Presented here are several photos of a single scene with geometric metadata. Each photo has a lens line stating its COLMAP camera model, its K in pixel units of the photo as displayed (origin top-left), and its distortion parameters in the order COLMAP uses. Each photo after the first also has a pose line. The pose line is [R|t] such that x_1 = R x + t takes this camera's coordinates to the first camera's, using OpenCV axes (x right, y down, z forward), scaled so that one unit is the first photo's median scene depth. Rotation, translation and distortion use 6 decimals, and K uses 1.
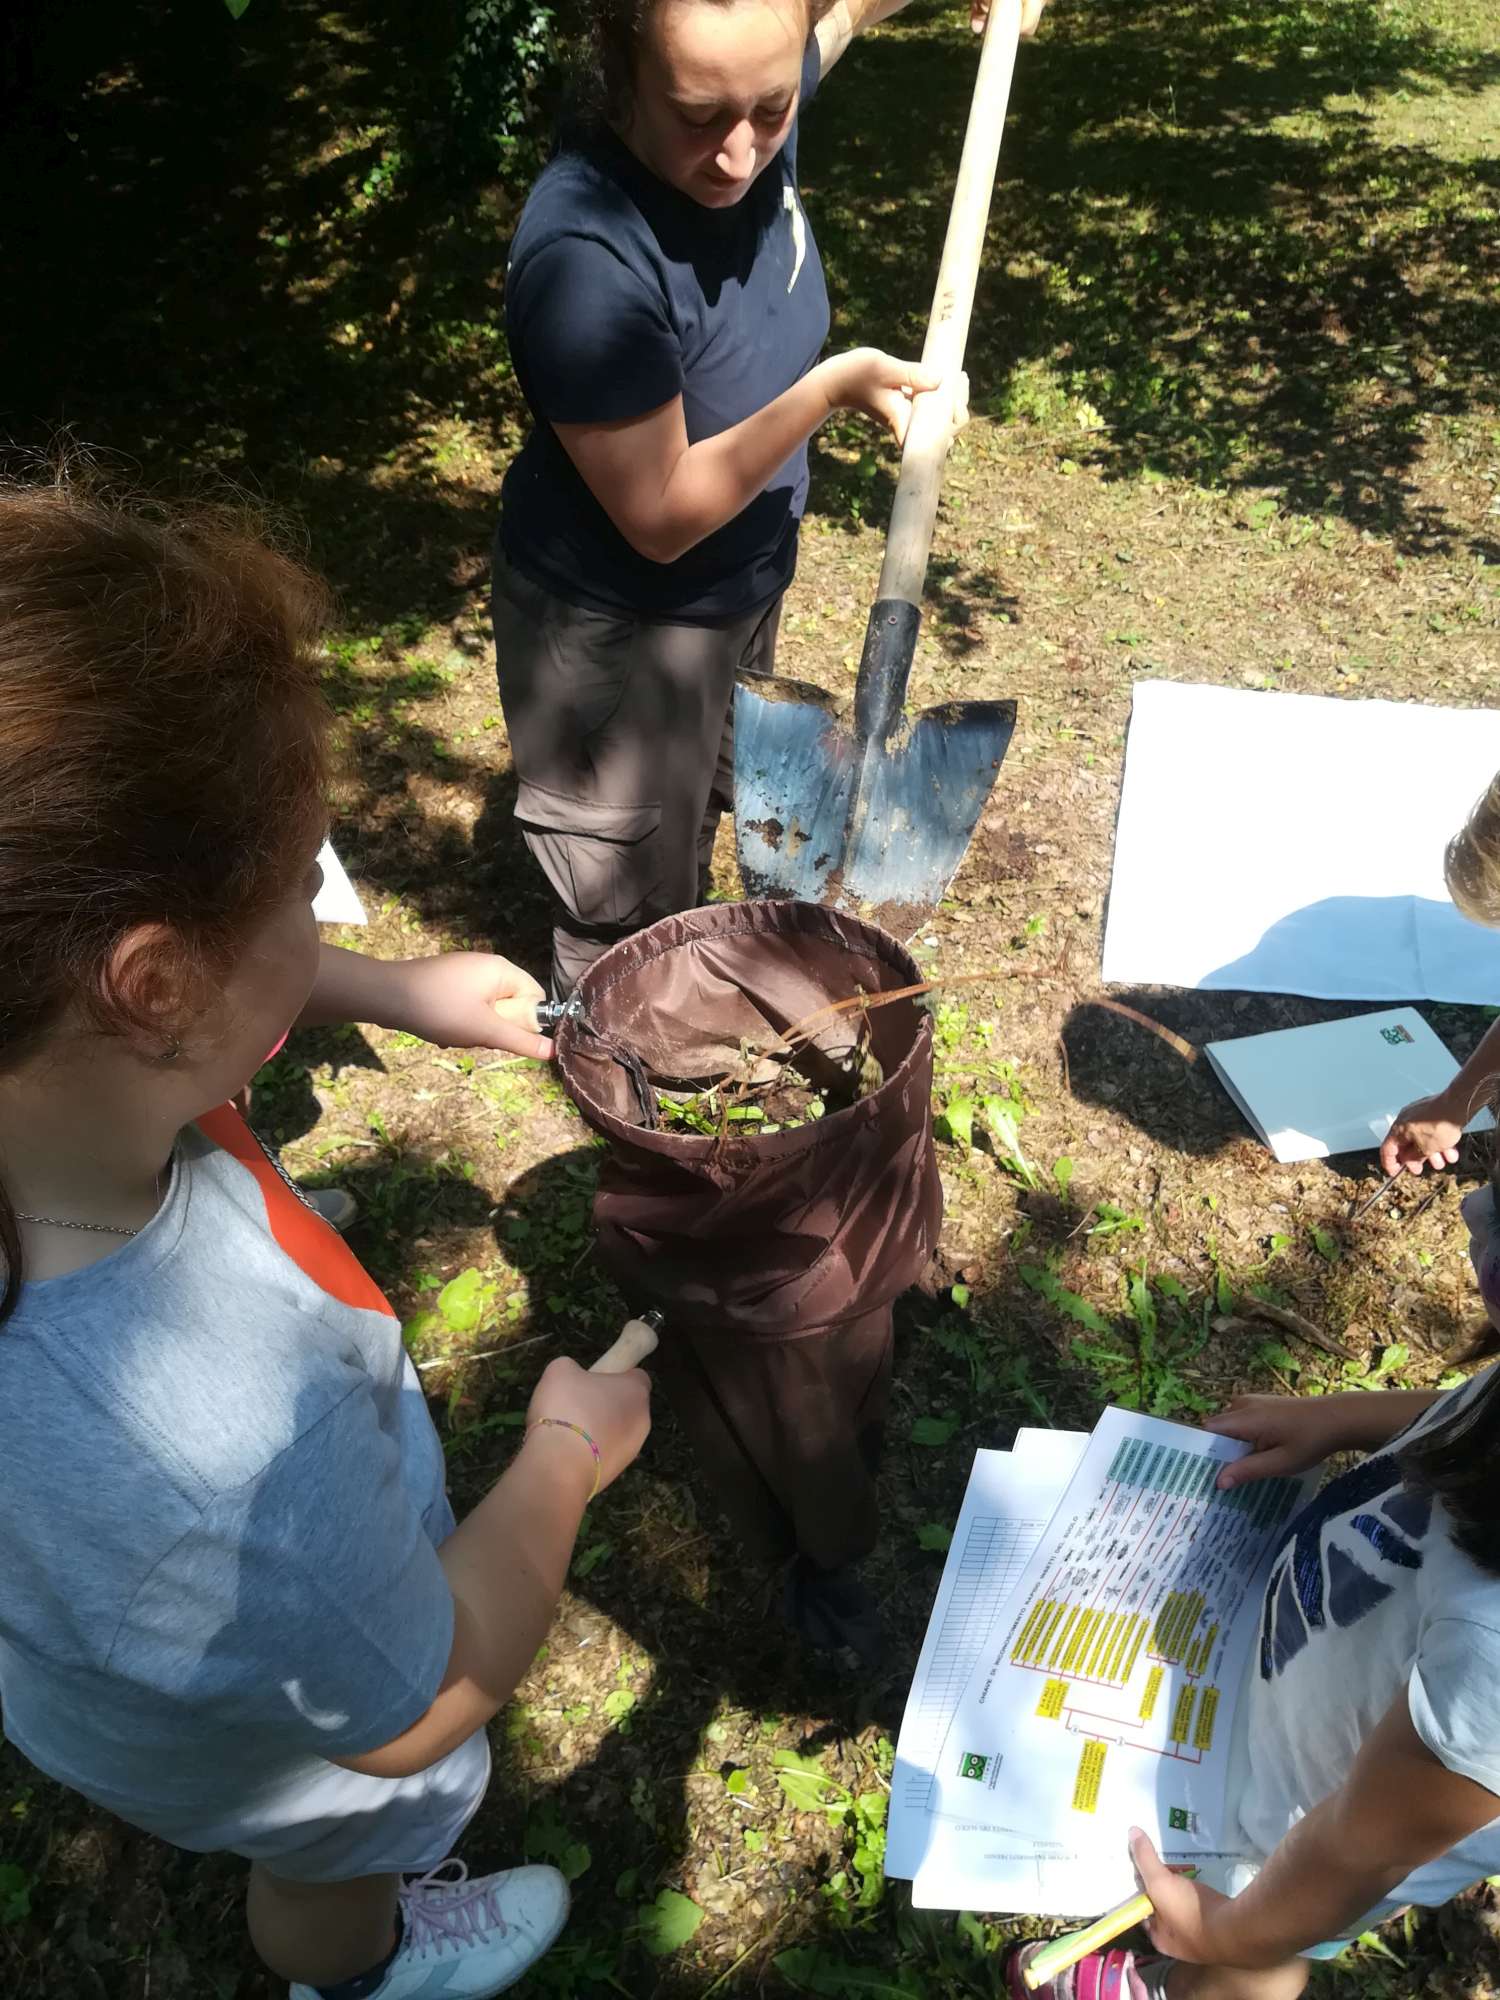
lens RADIAL K [[1539.3, 0, 749.8], [0, 1539.3, 992.8], [0, 0, 1]] dist [0.065729, -0.094923]
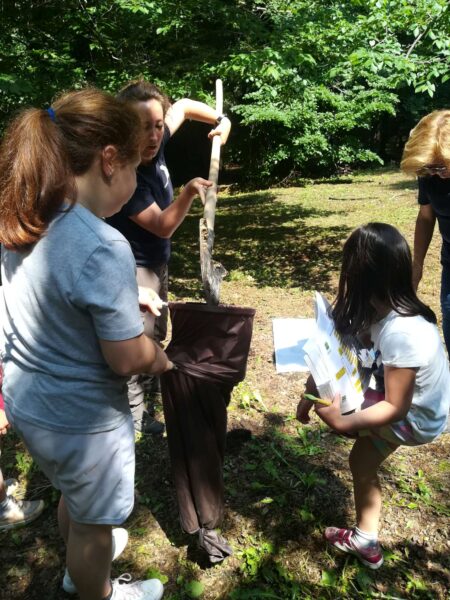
lens RADIAL K [[461.8, 0, 224.9], [0, 461.8, 297.8], [0, 0, 1]] dist [0.065729, -0.094923]
pose [[0.985946, -0.068248, 0.152488, -0.031026], [0.125273, 0.905901, -0.404537, 0.143851], [-0.110530, 0.417954, 0.901719, -0.045335]]
